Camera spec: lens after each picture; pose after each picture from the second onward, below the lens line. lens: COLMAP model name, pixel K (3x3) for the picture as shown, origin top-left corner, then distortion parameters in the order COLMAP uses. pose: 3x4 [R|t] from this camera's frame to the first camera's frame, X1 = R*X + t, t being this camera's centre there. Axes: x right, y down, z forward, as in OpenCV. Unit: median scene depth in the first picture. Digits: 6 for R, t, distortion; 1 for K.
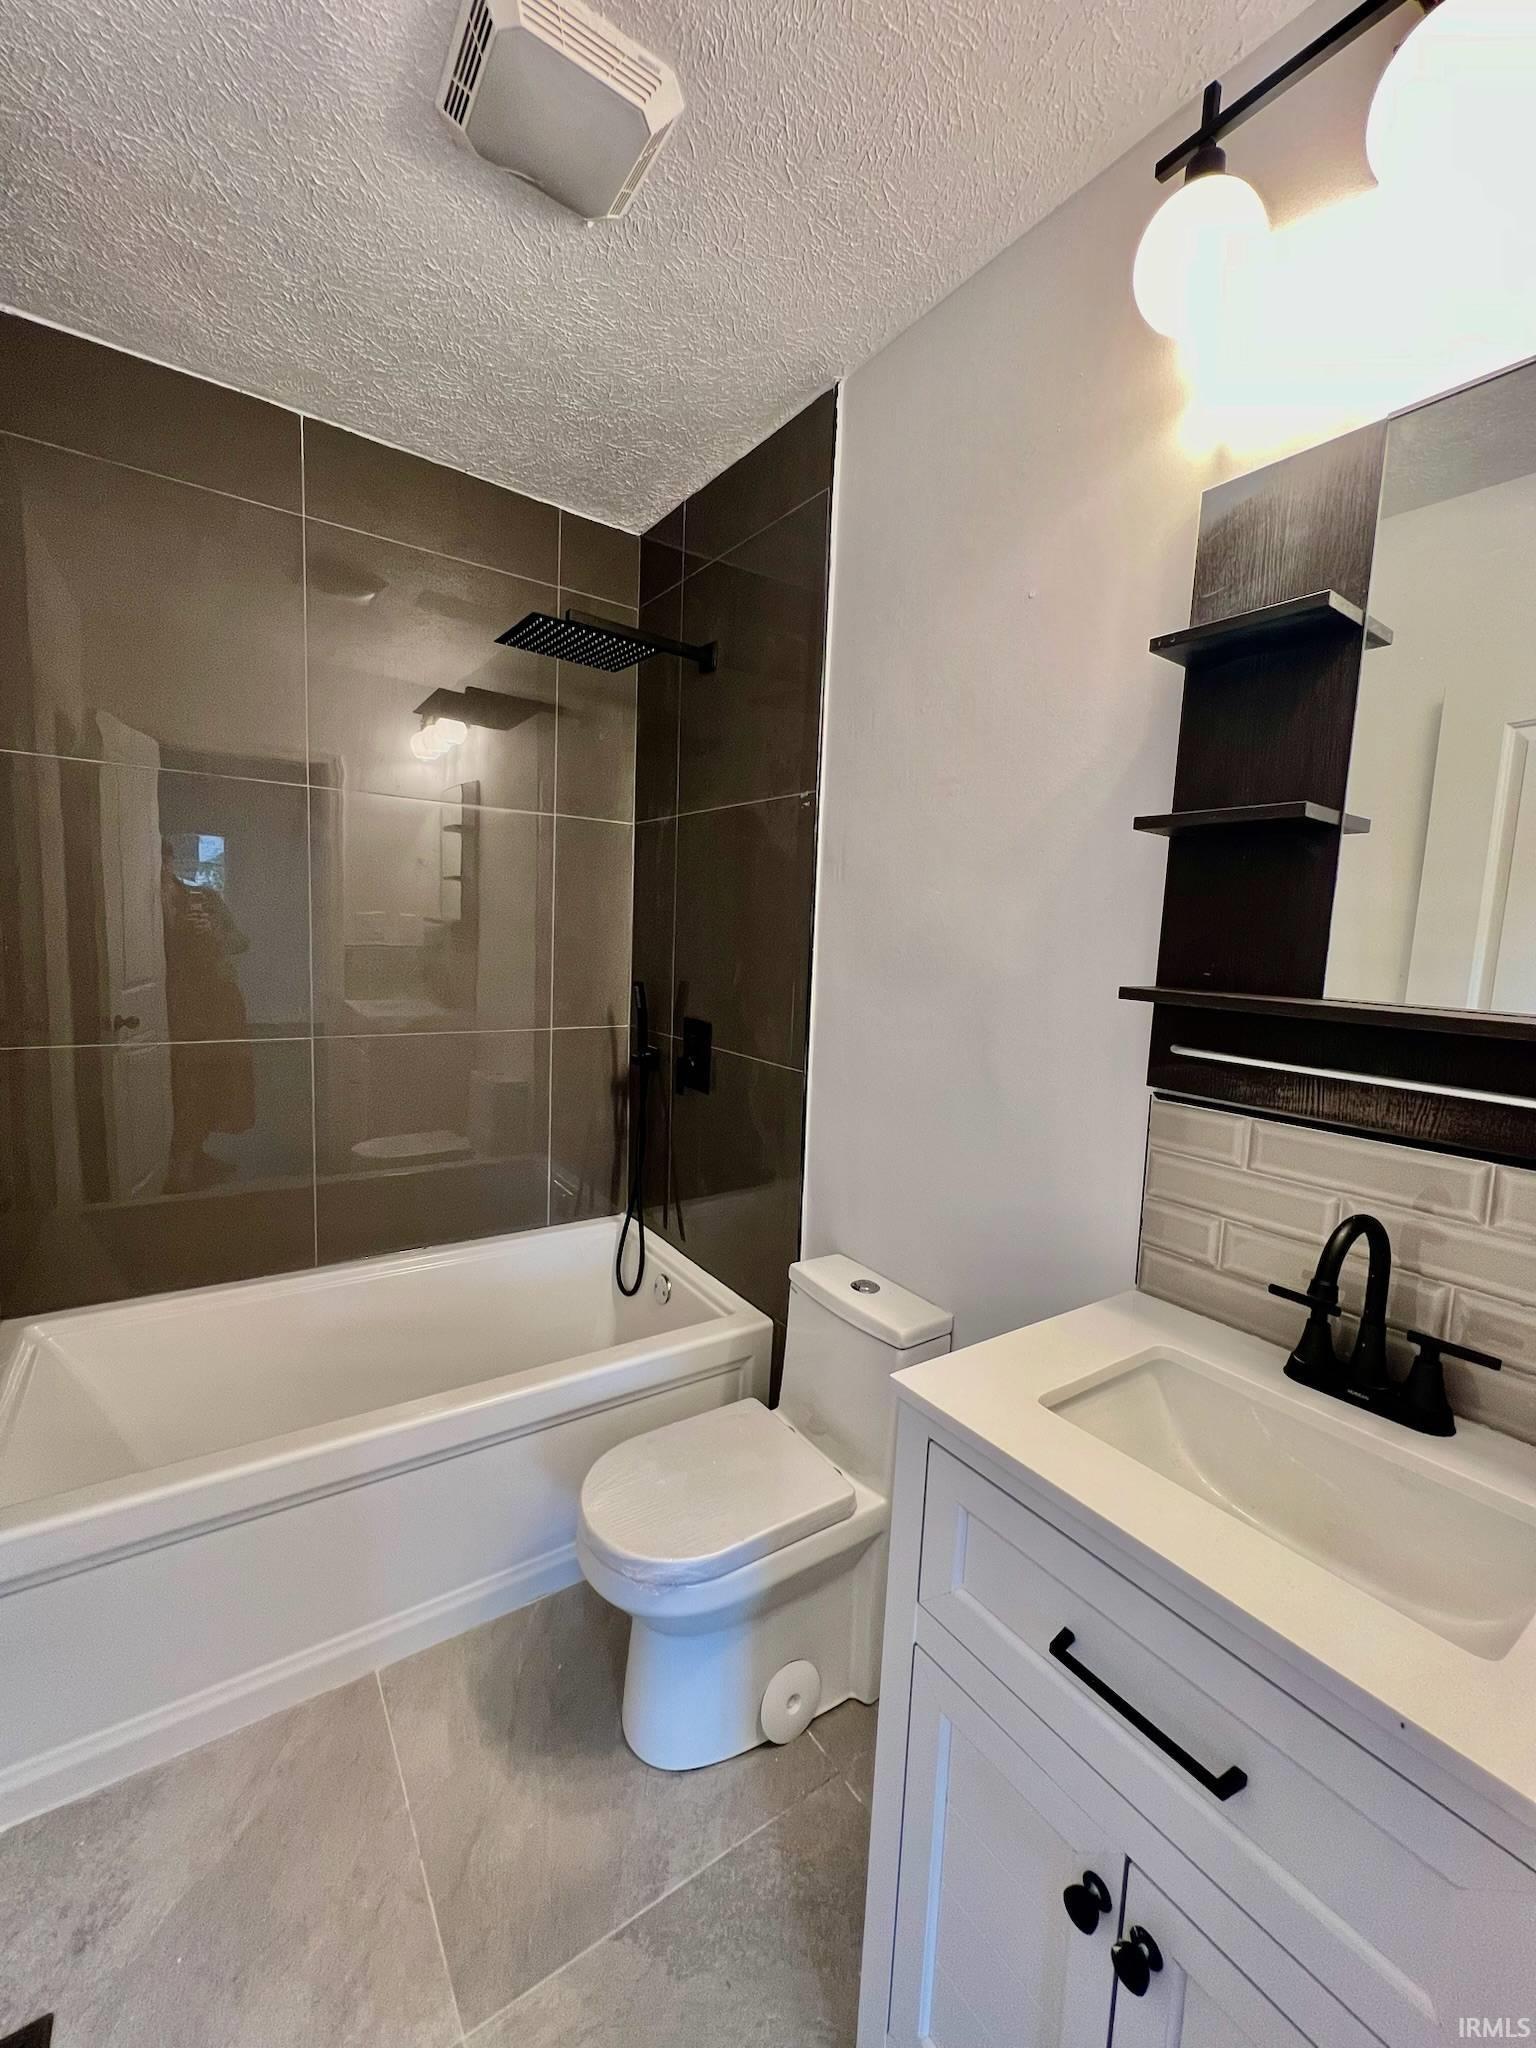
lens RADIAL K [[824.1, 0, 772.7], [0, 824.1, 1018.6], [0, 0, 1]] dist [-0.001190, 0.000190]
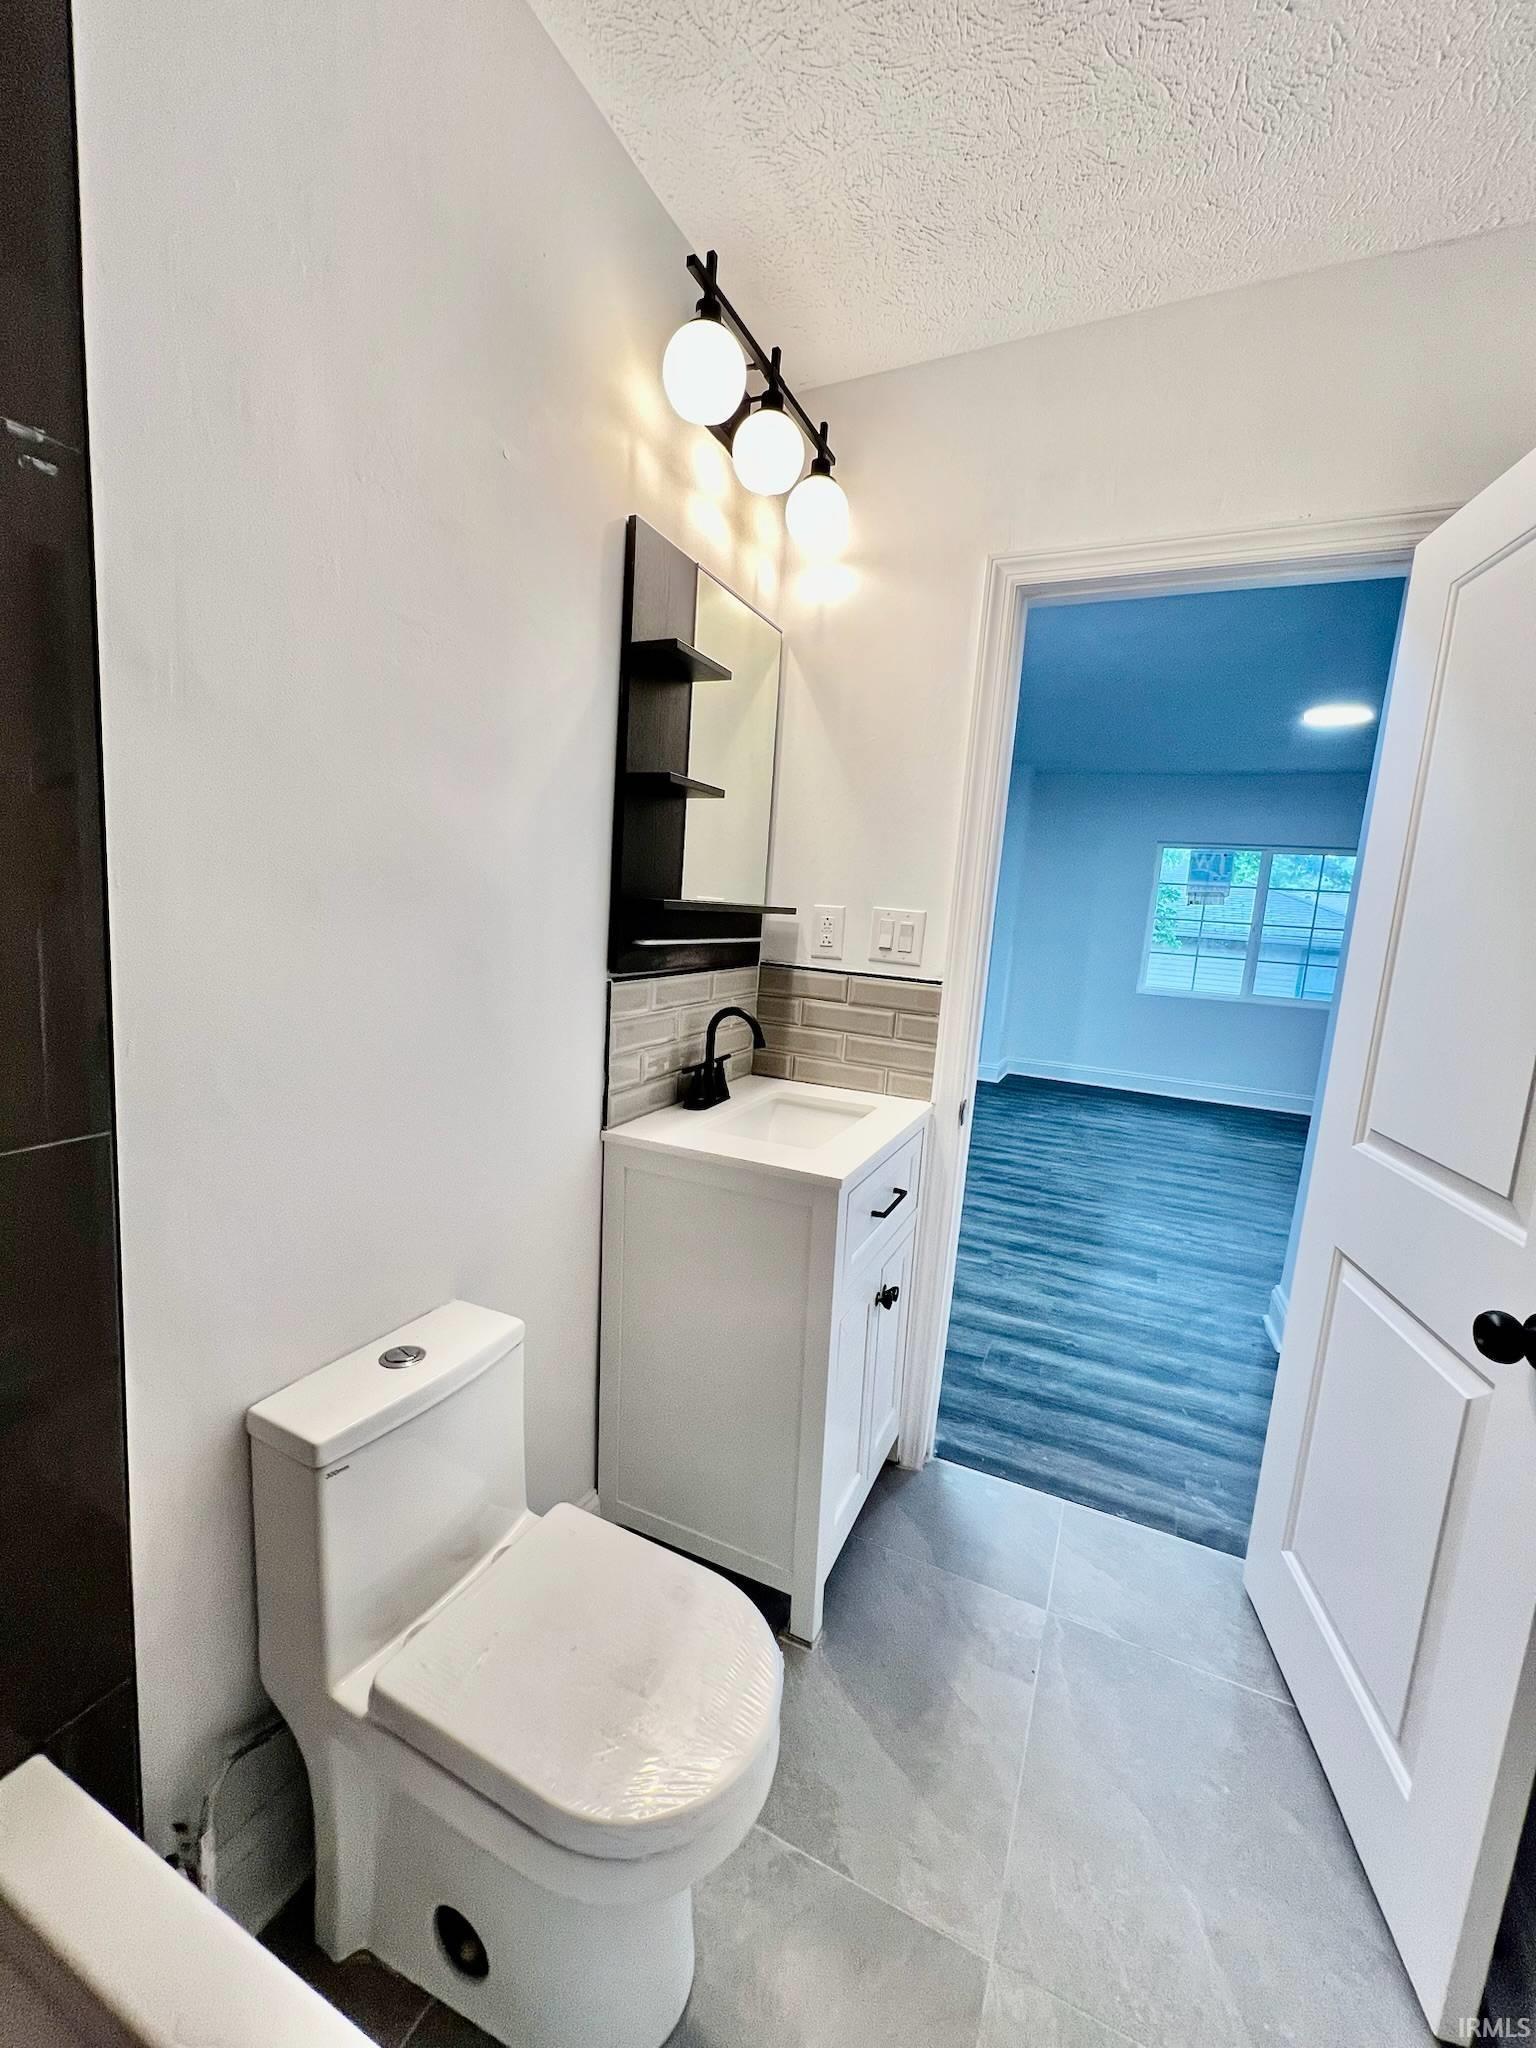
lens RADIAL K [[824.1, 0, 772.7], [0, 824.1, 1018.6], [0, 0, 1]] dist [-0.001190, 0.000190]
pose [[-0.496482, -0.194125, 0.846062, -0.876511], [0.005094, 0.974005, 0.226470, -0.159725], [-0.868032, 0.116749, -0.482586, 1.583569]]
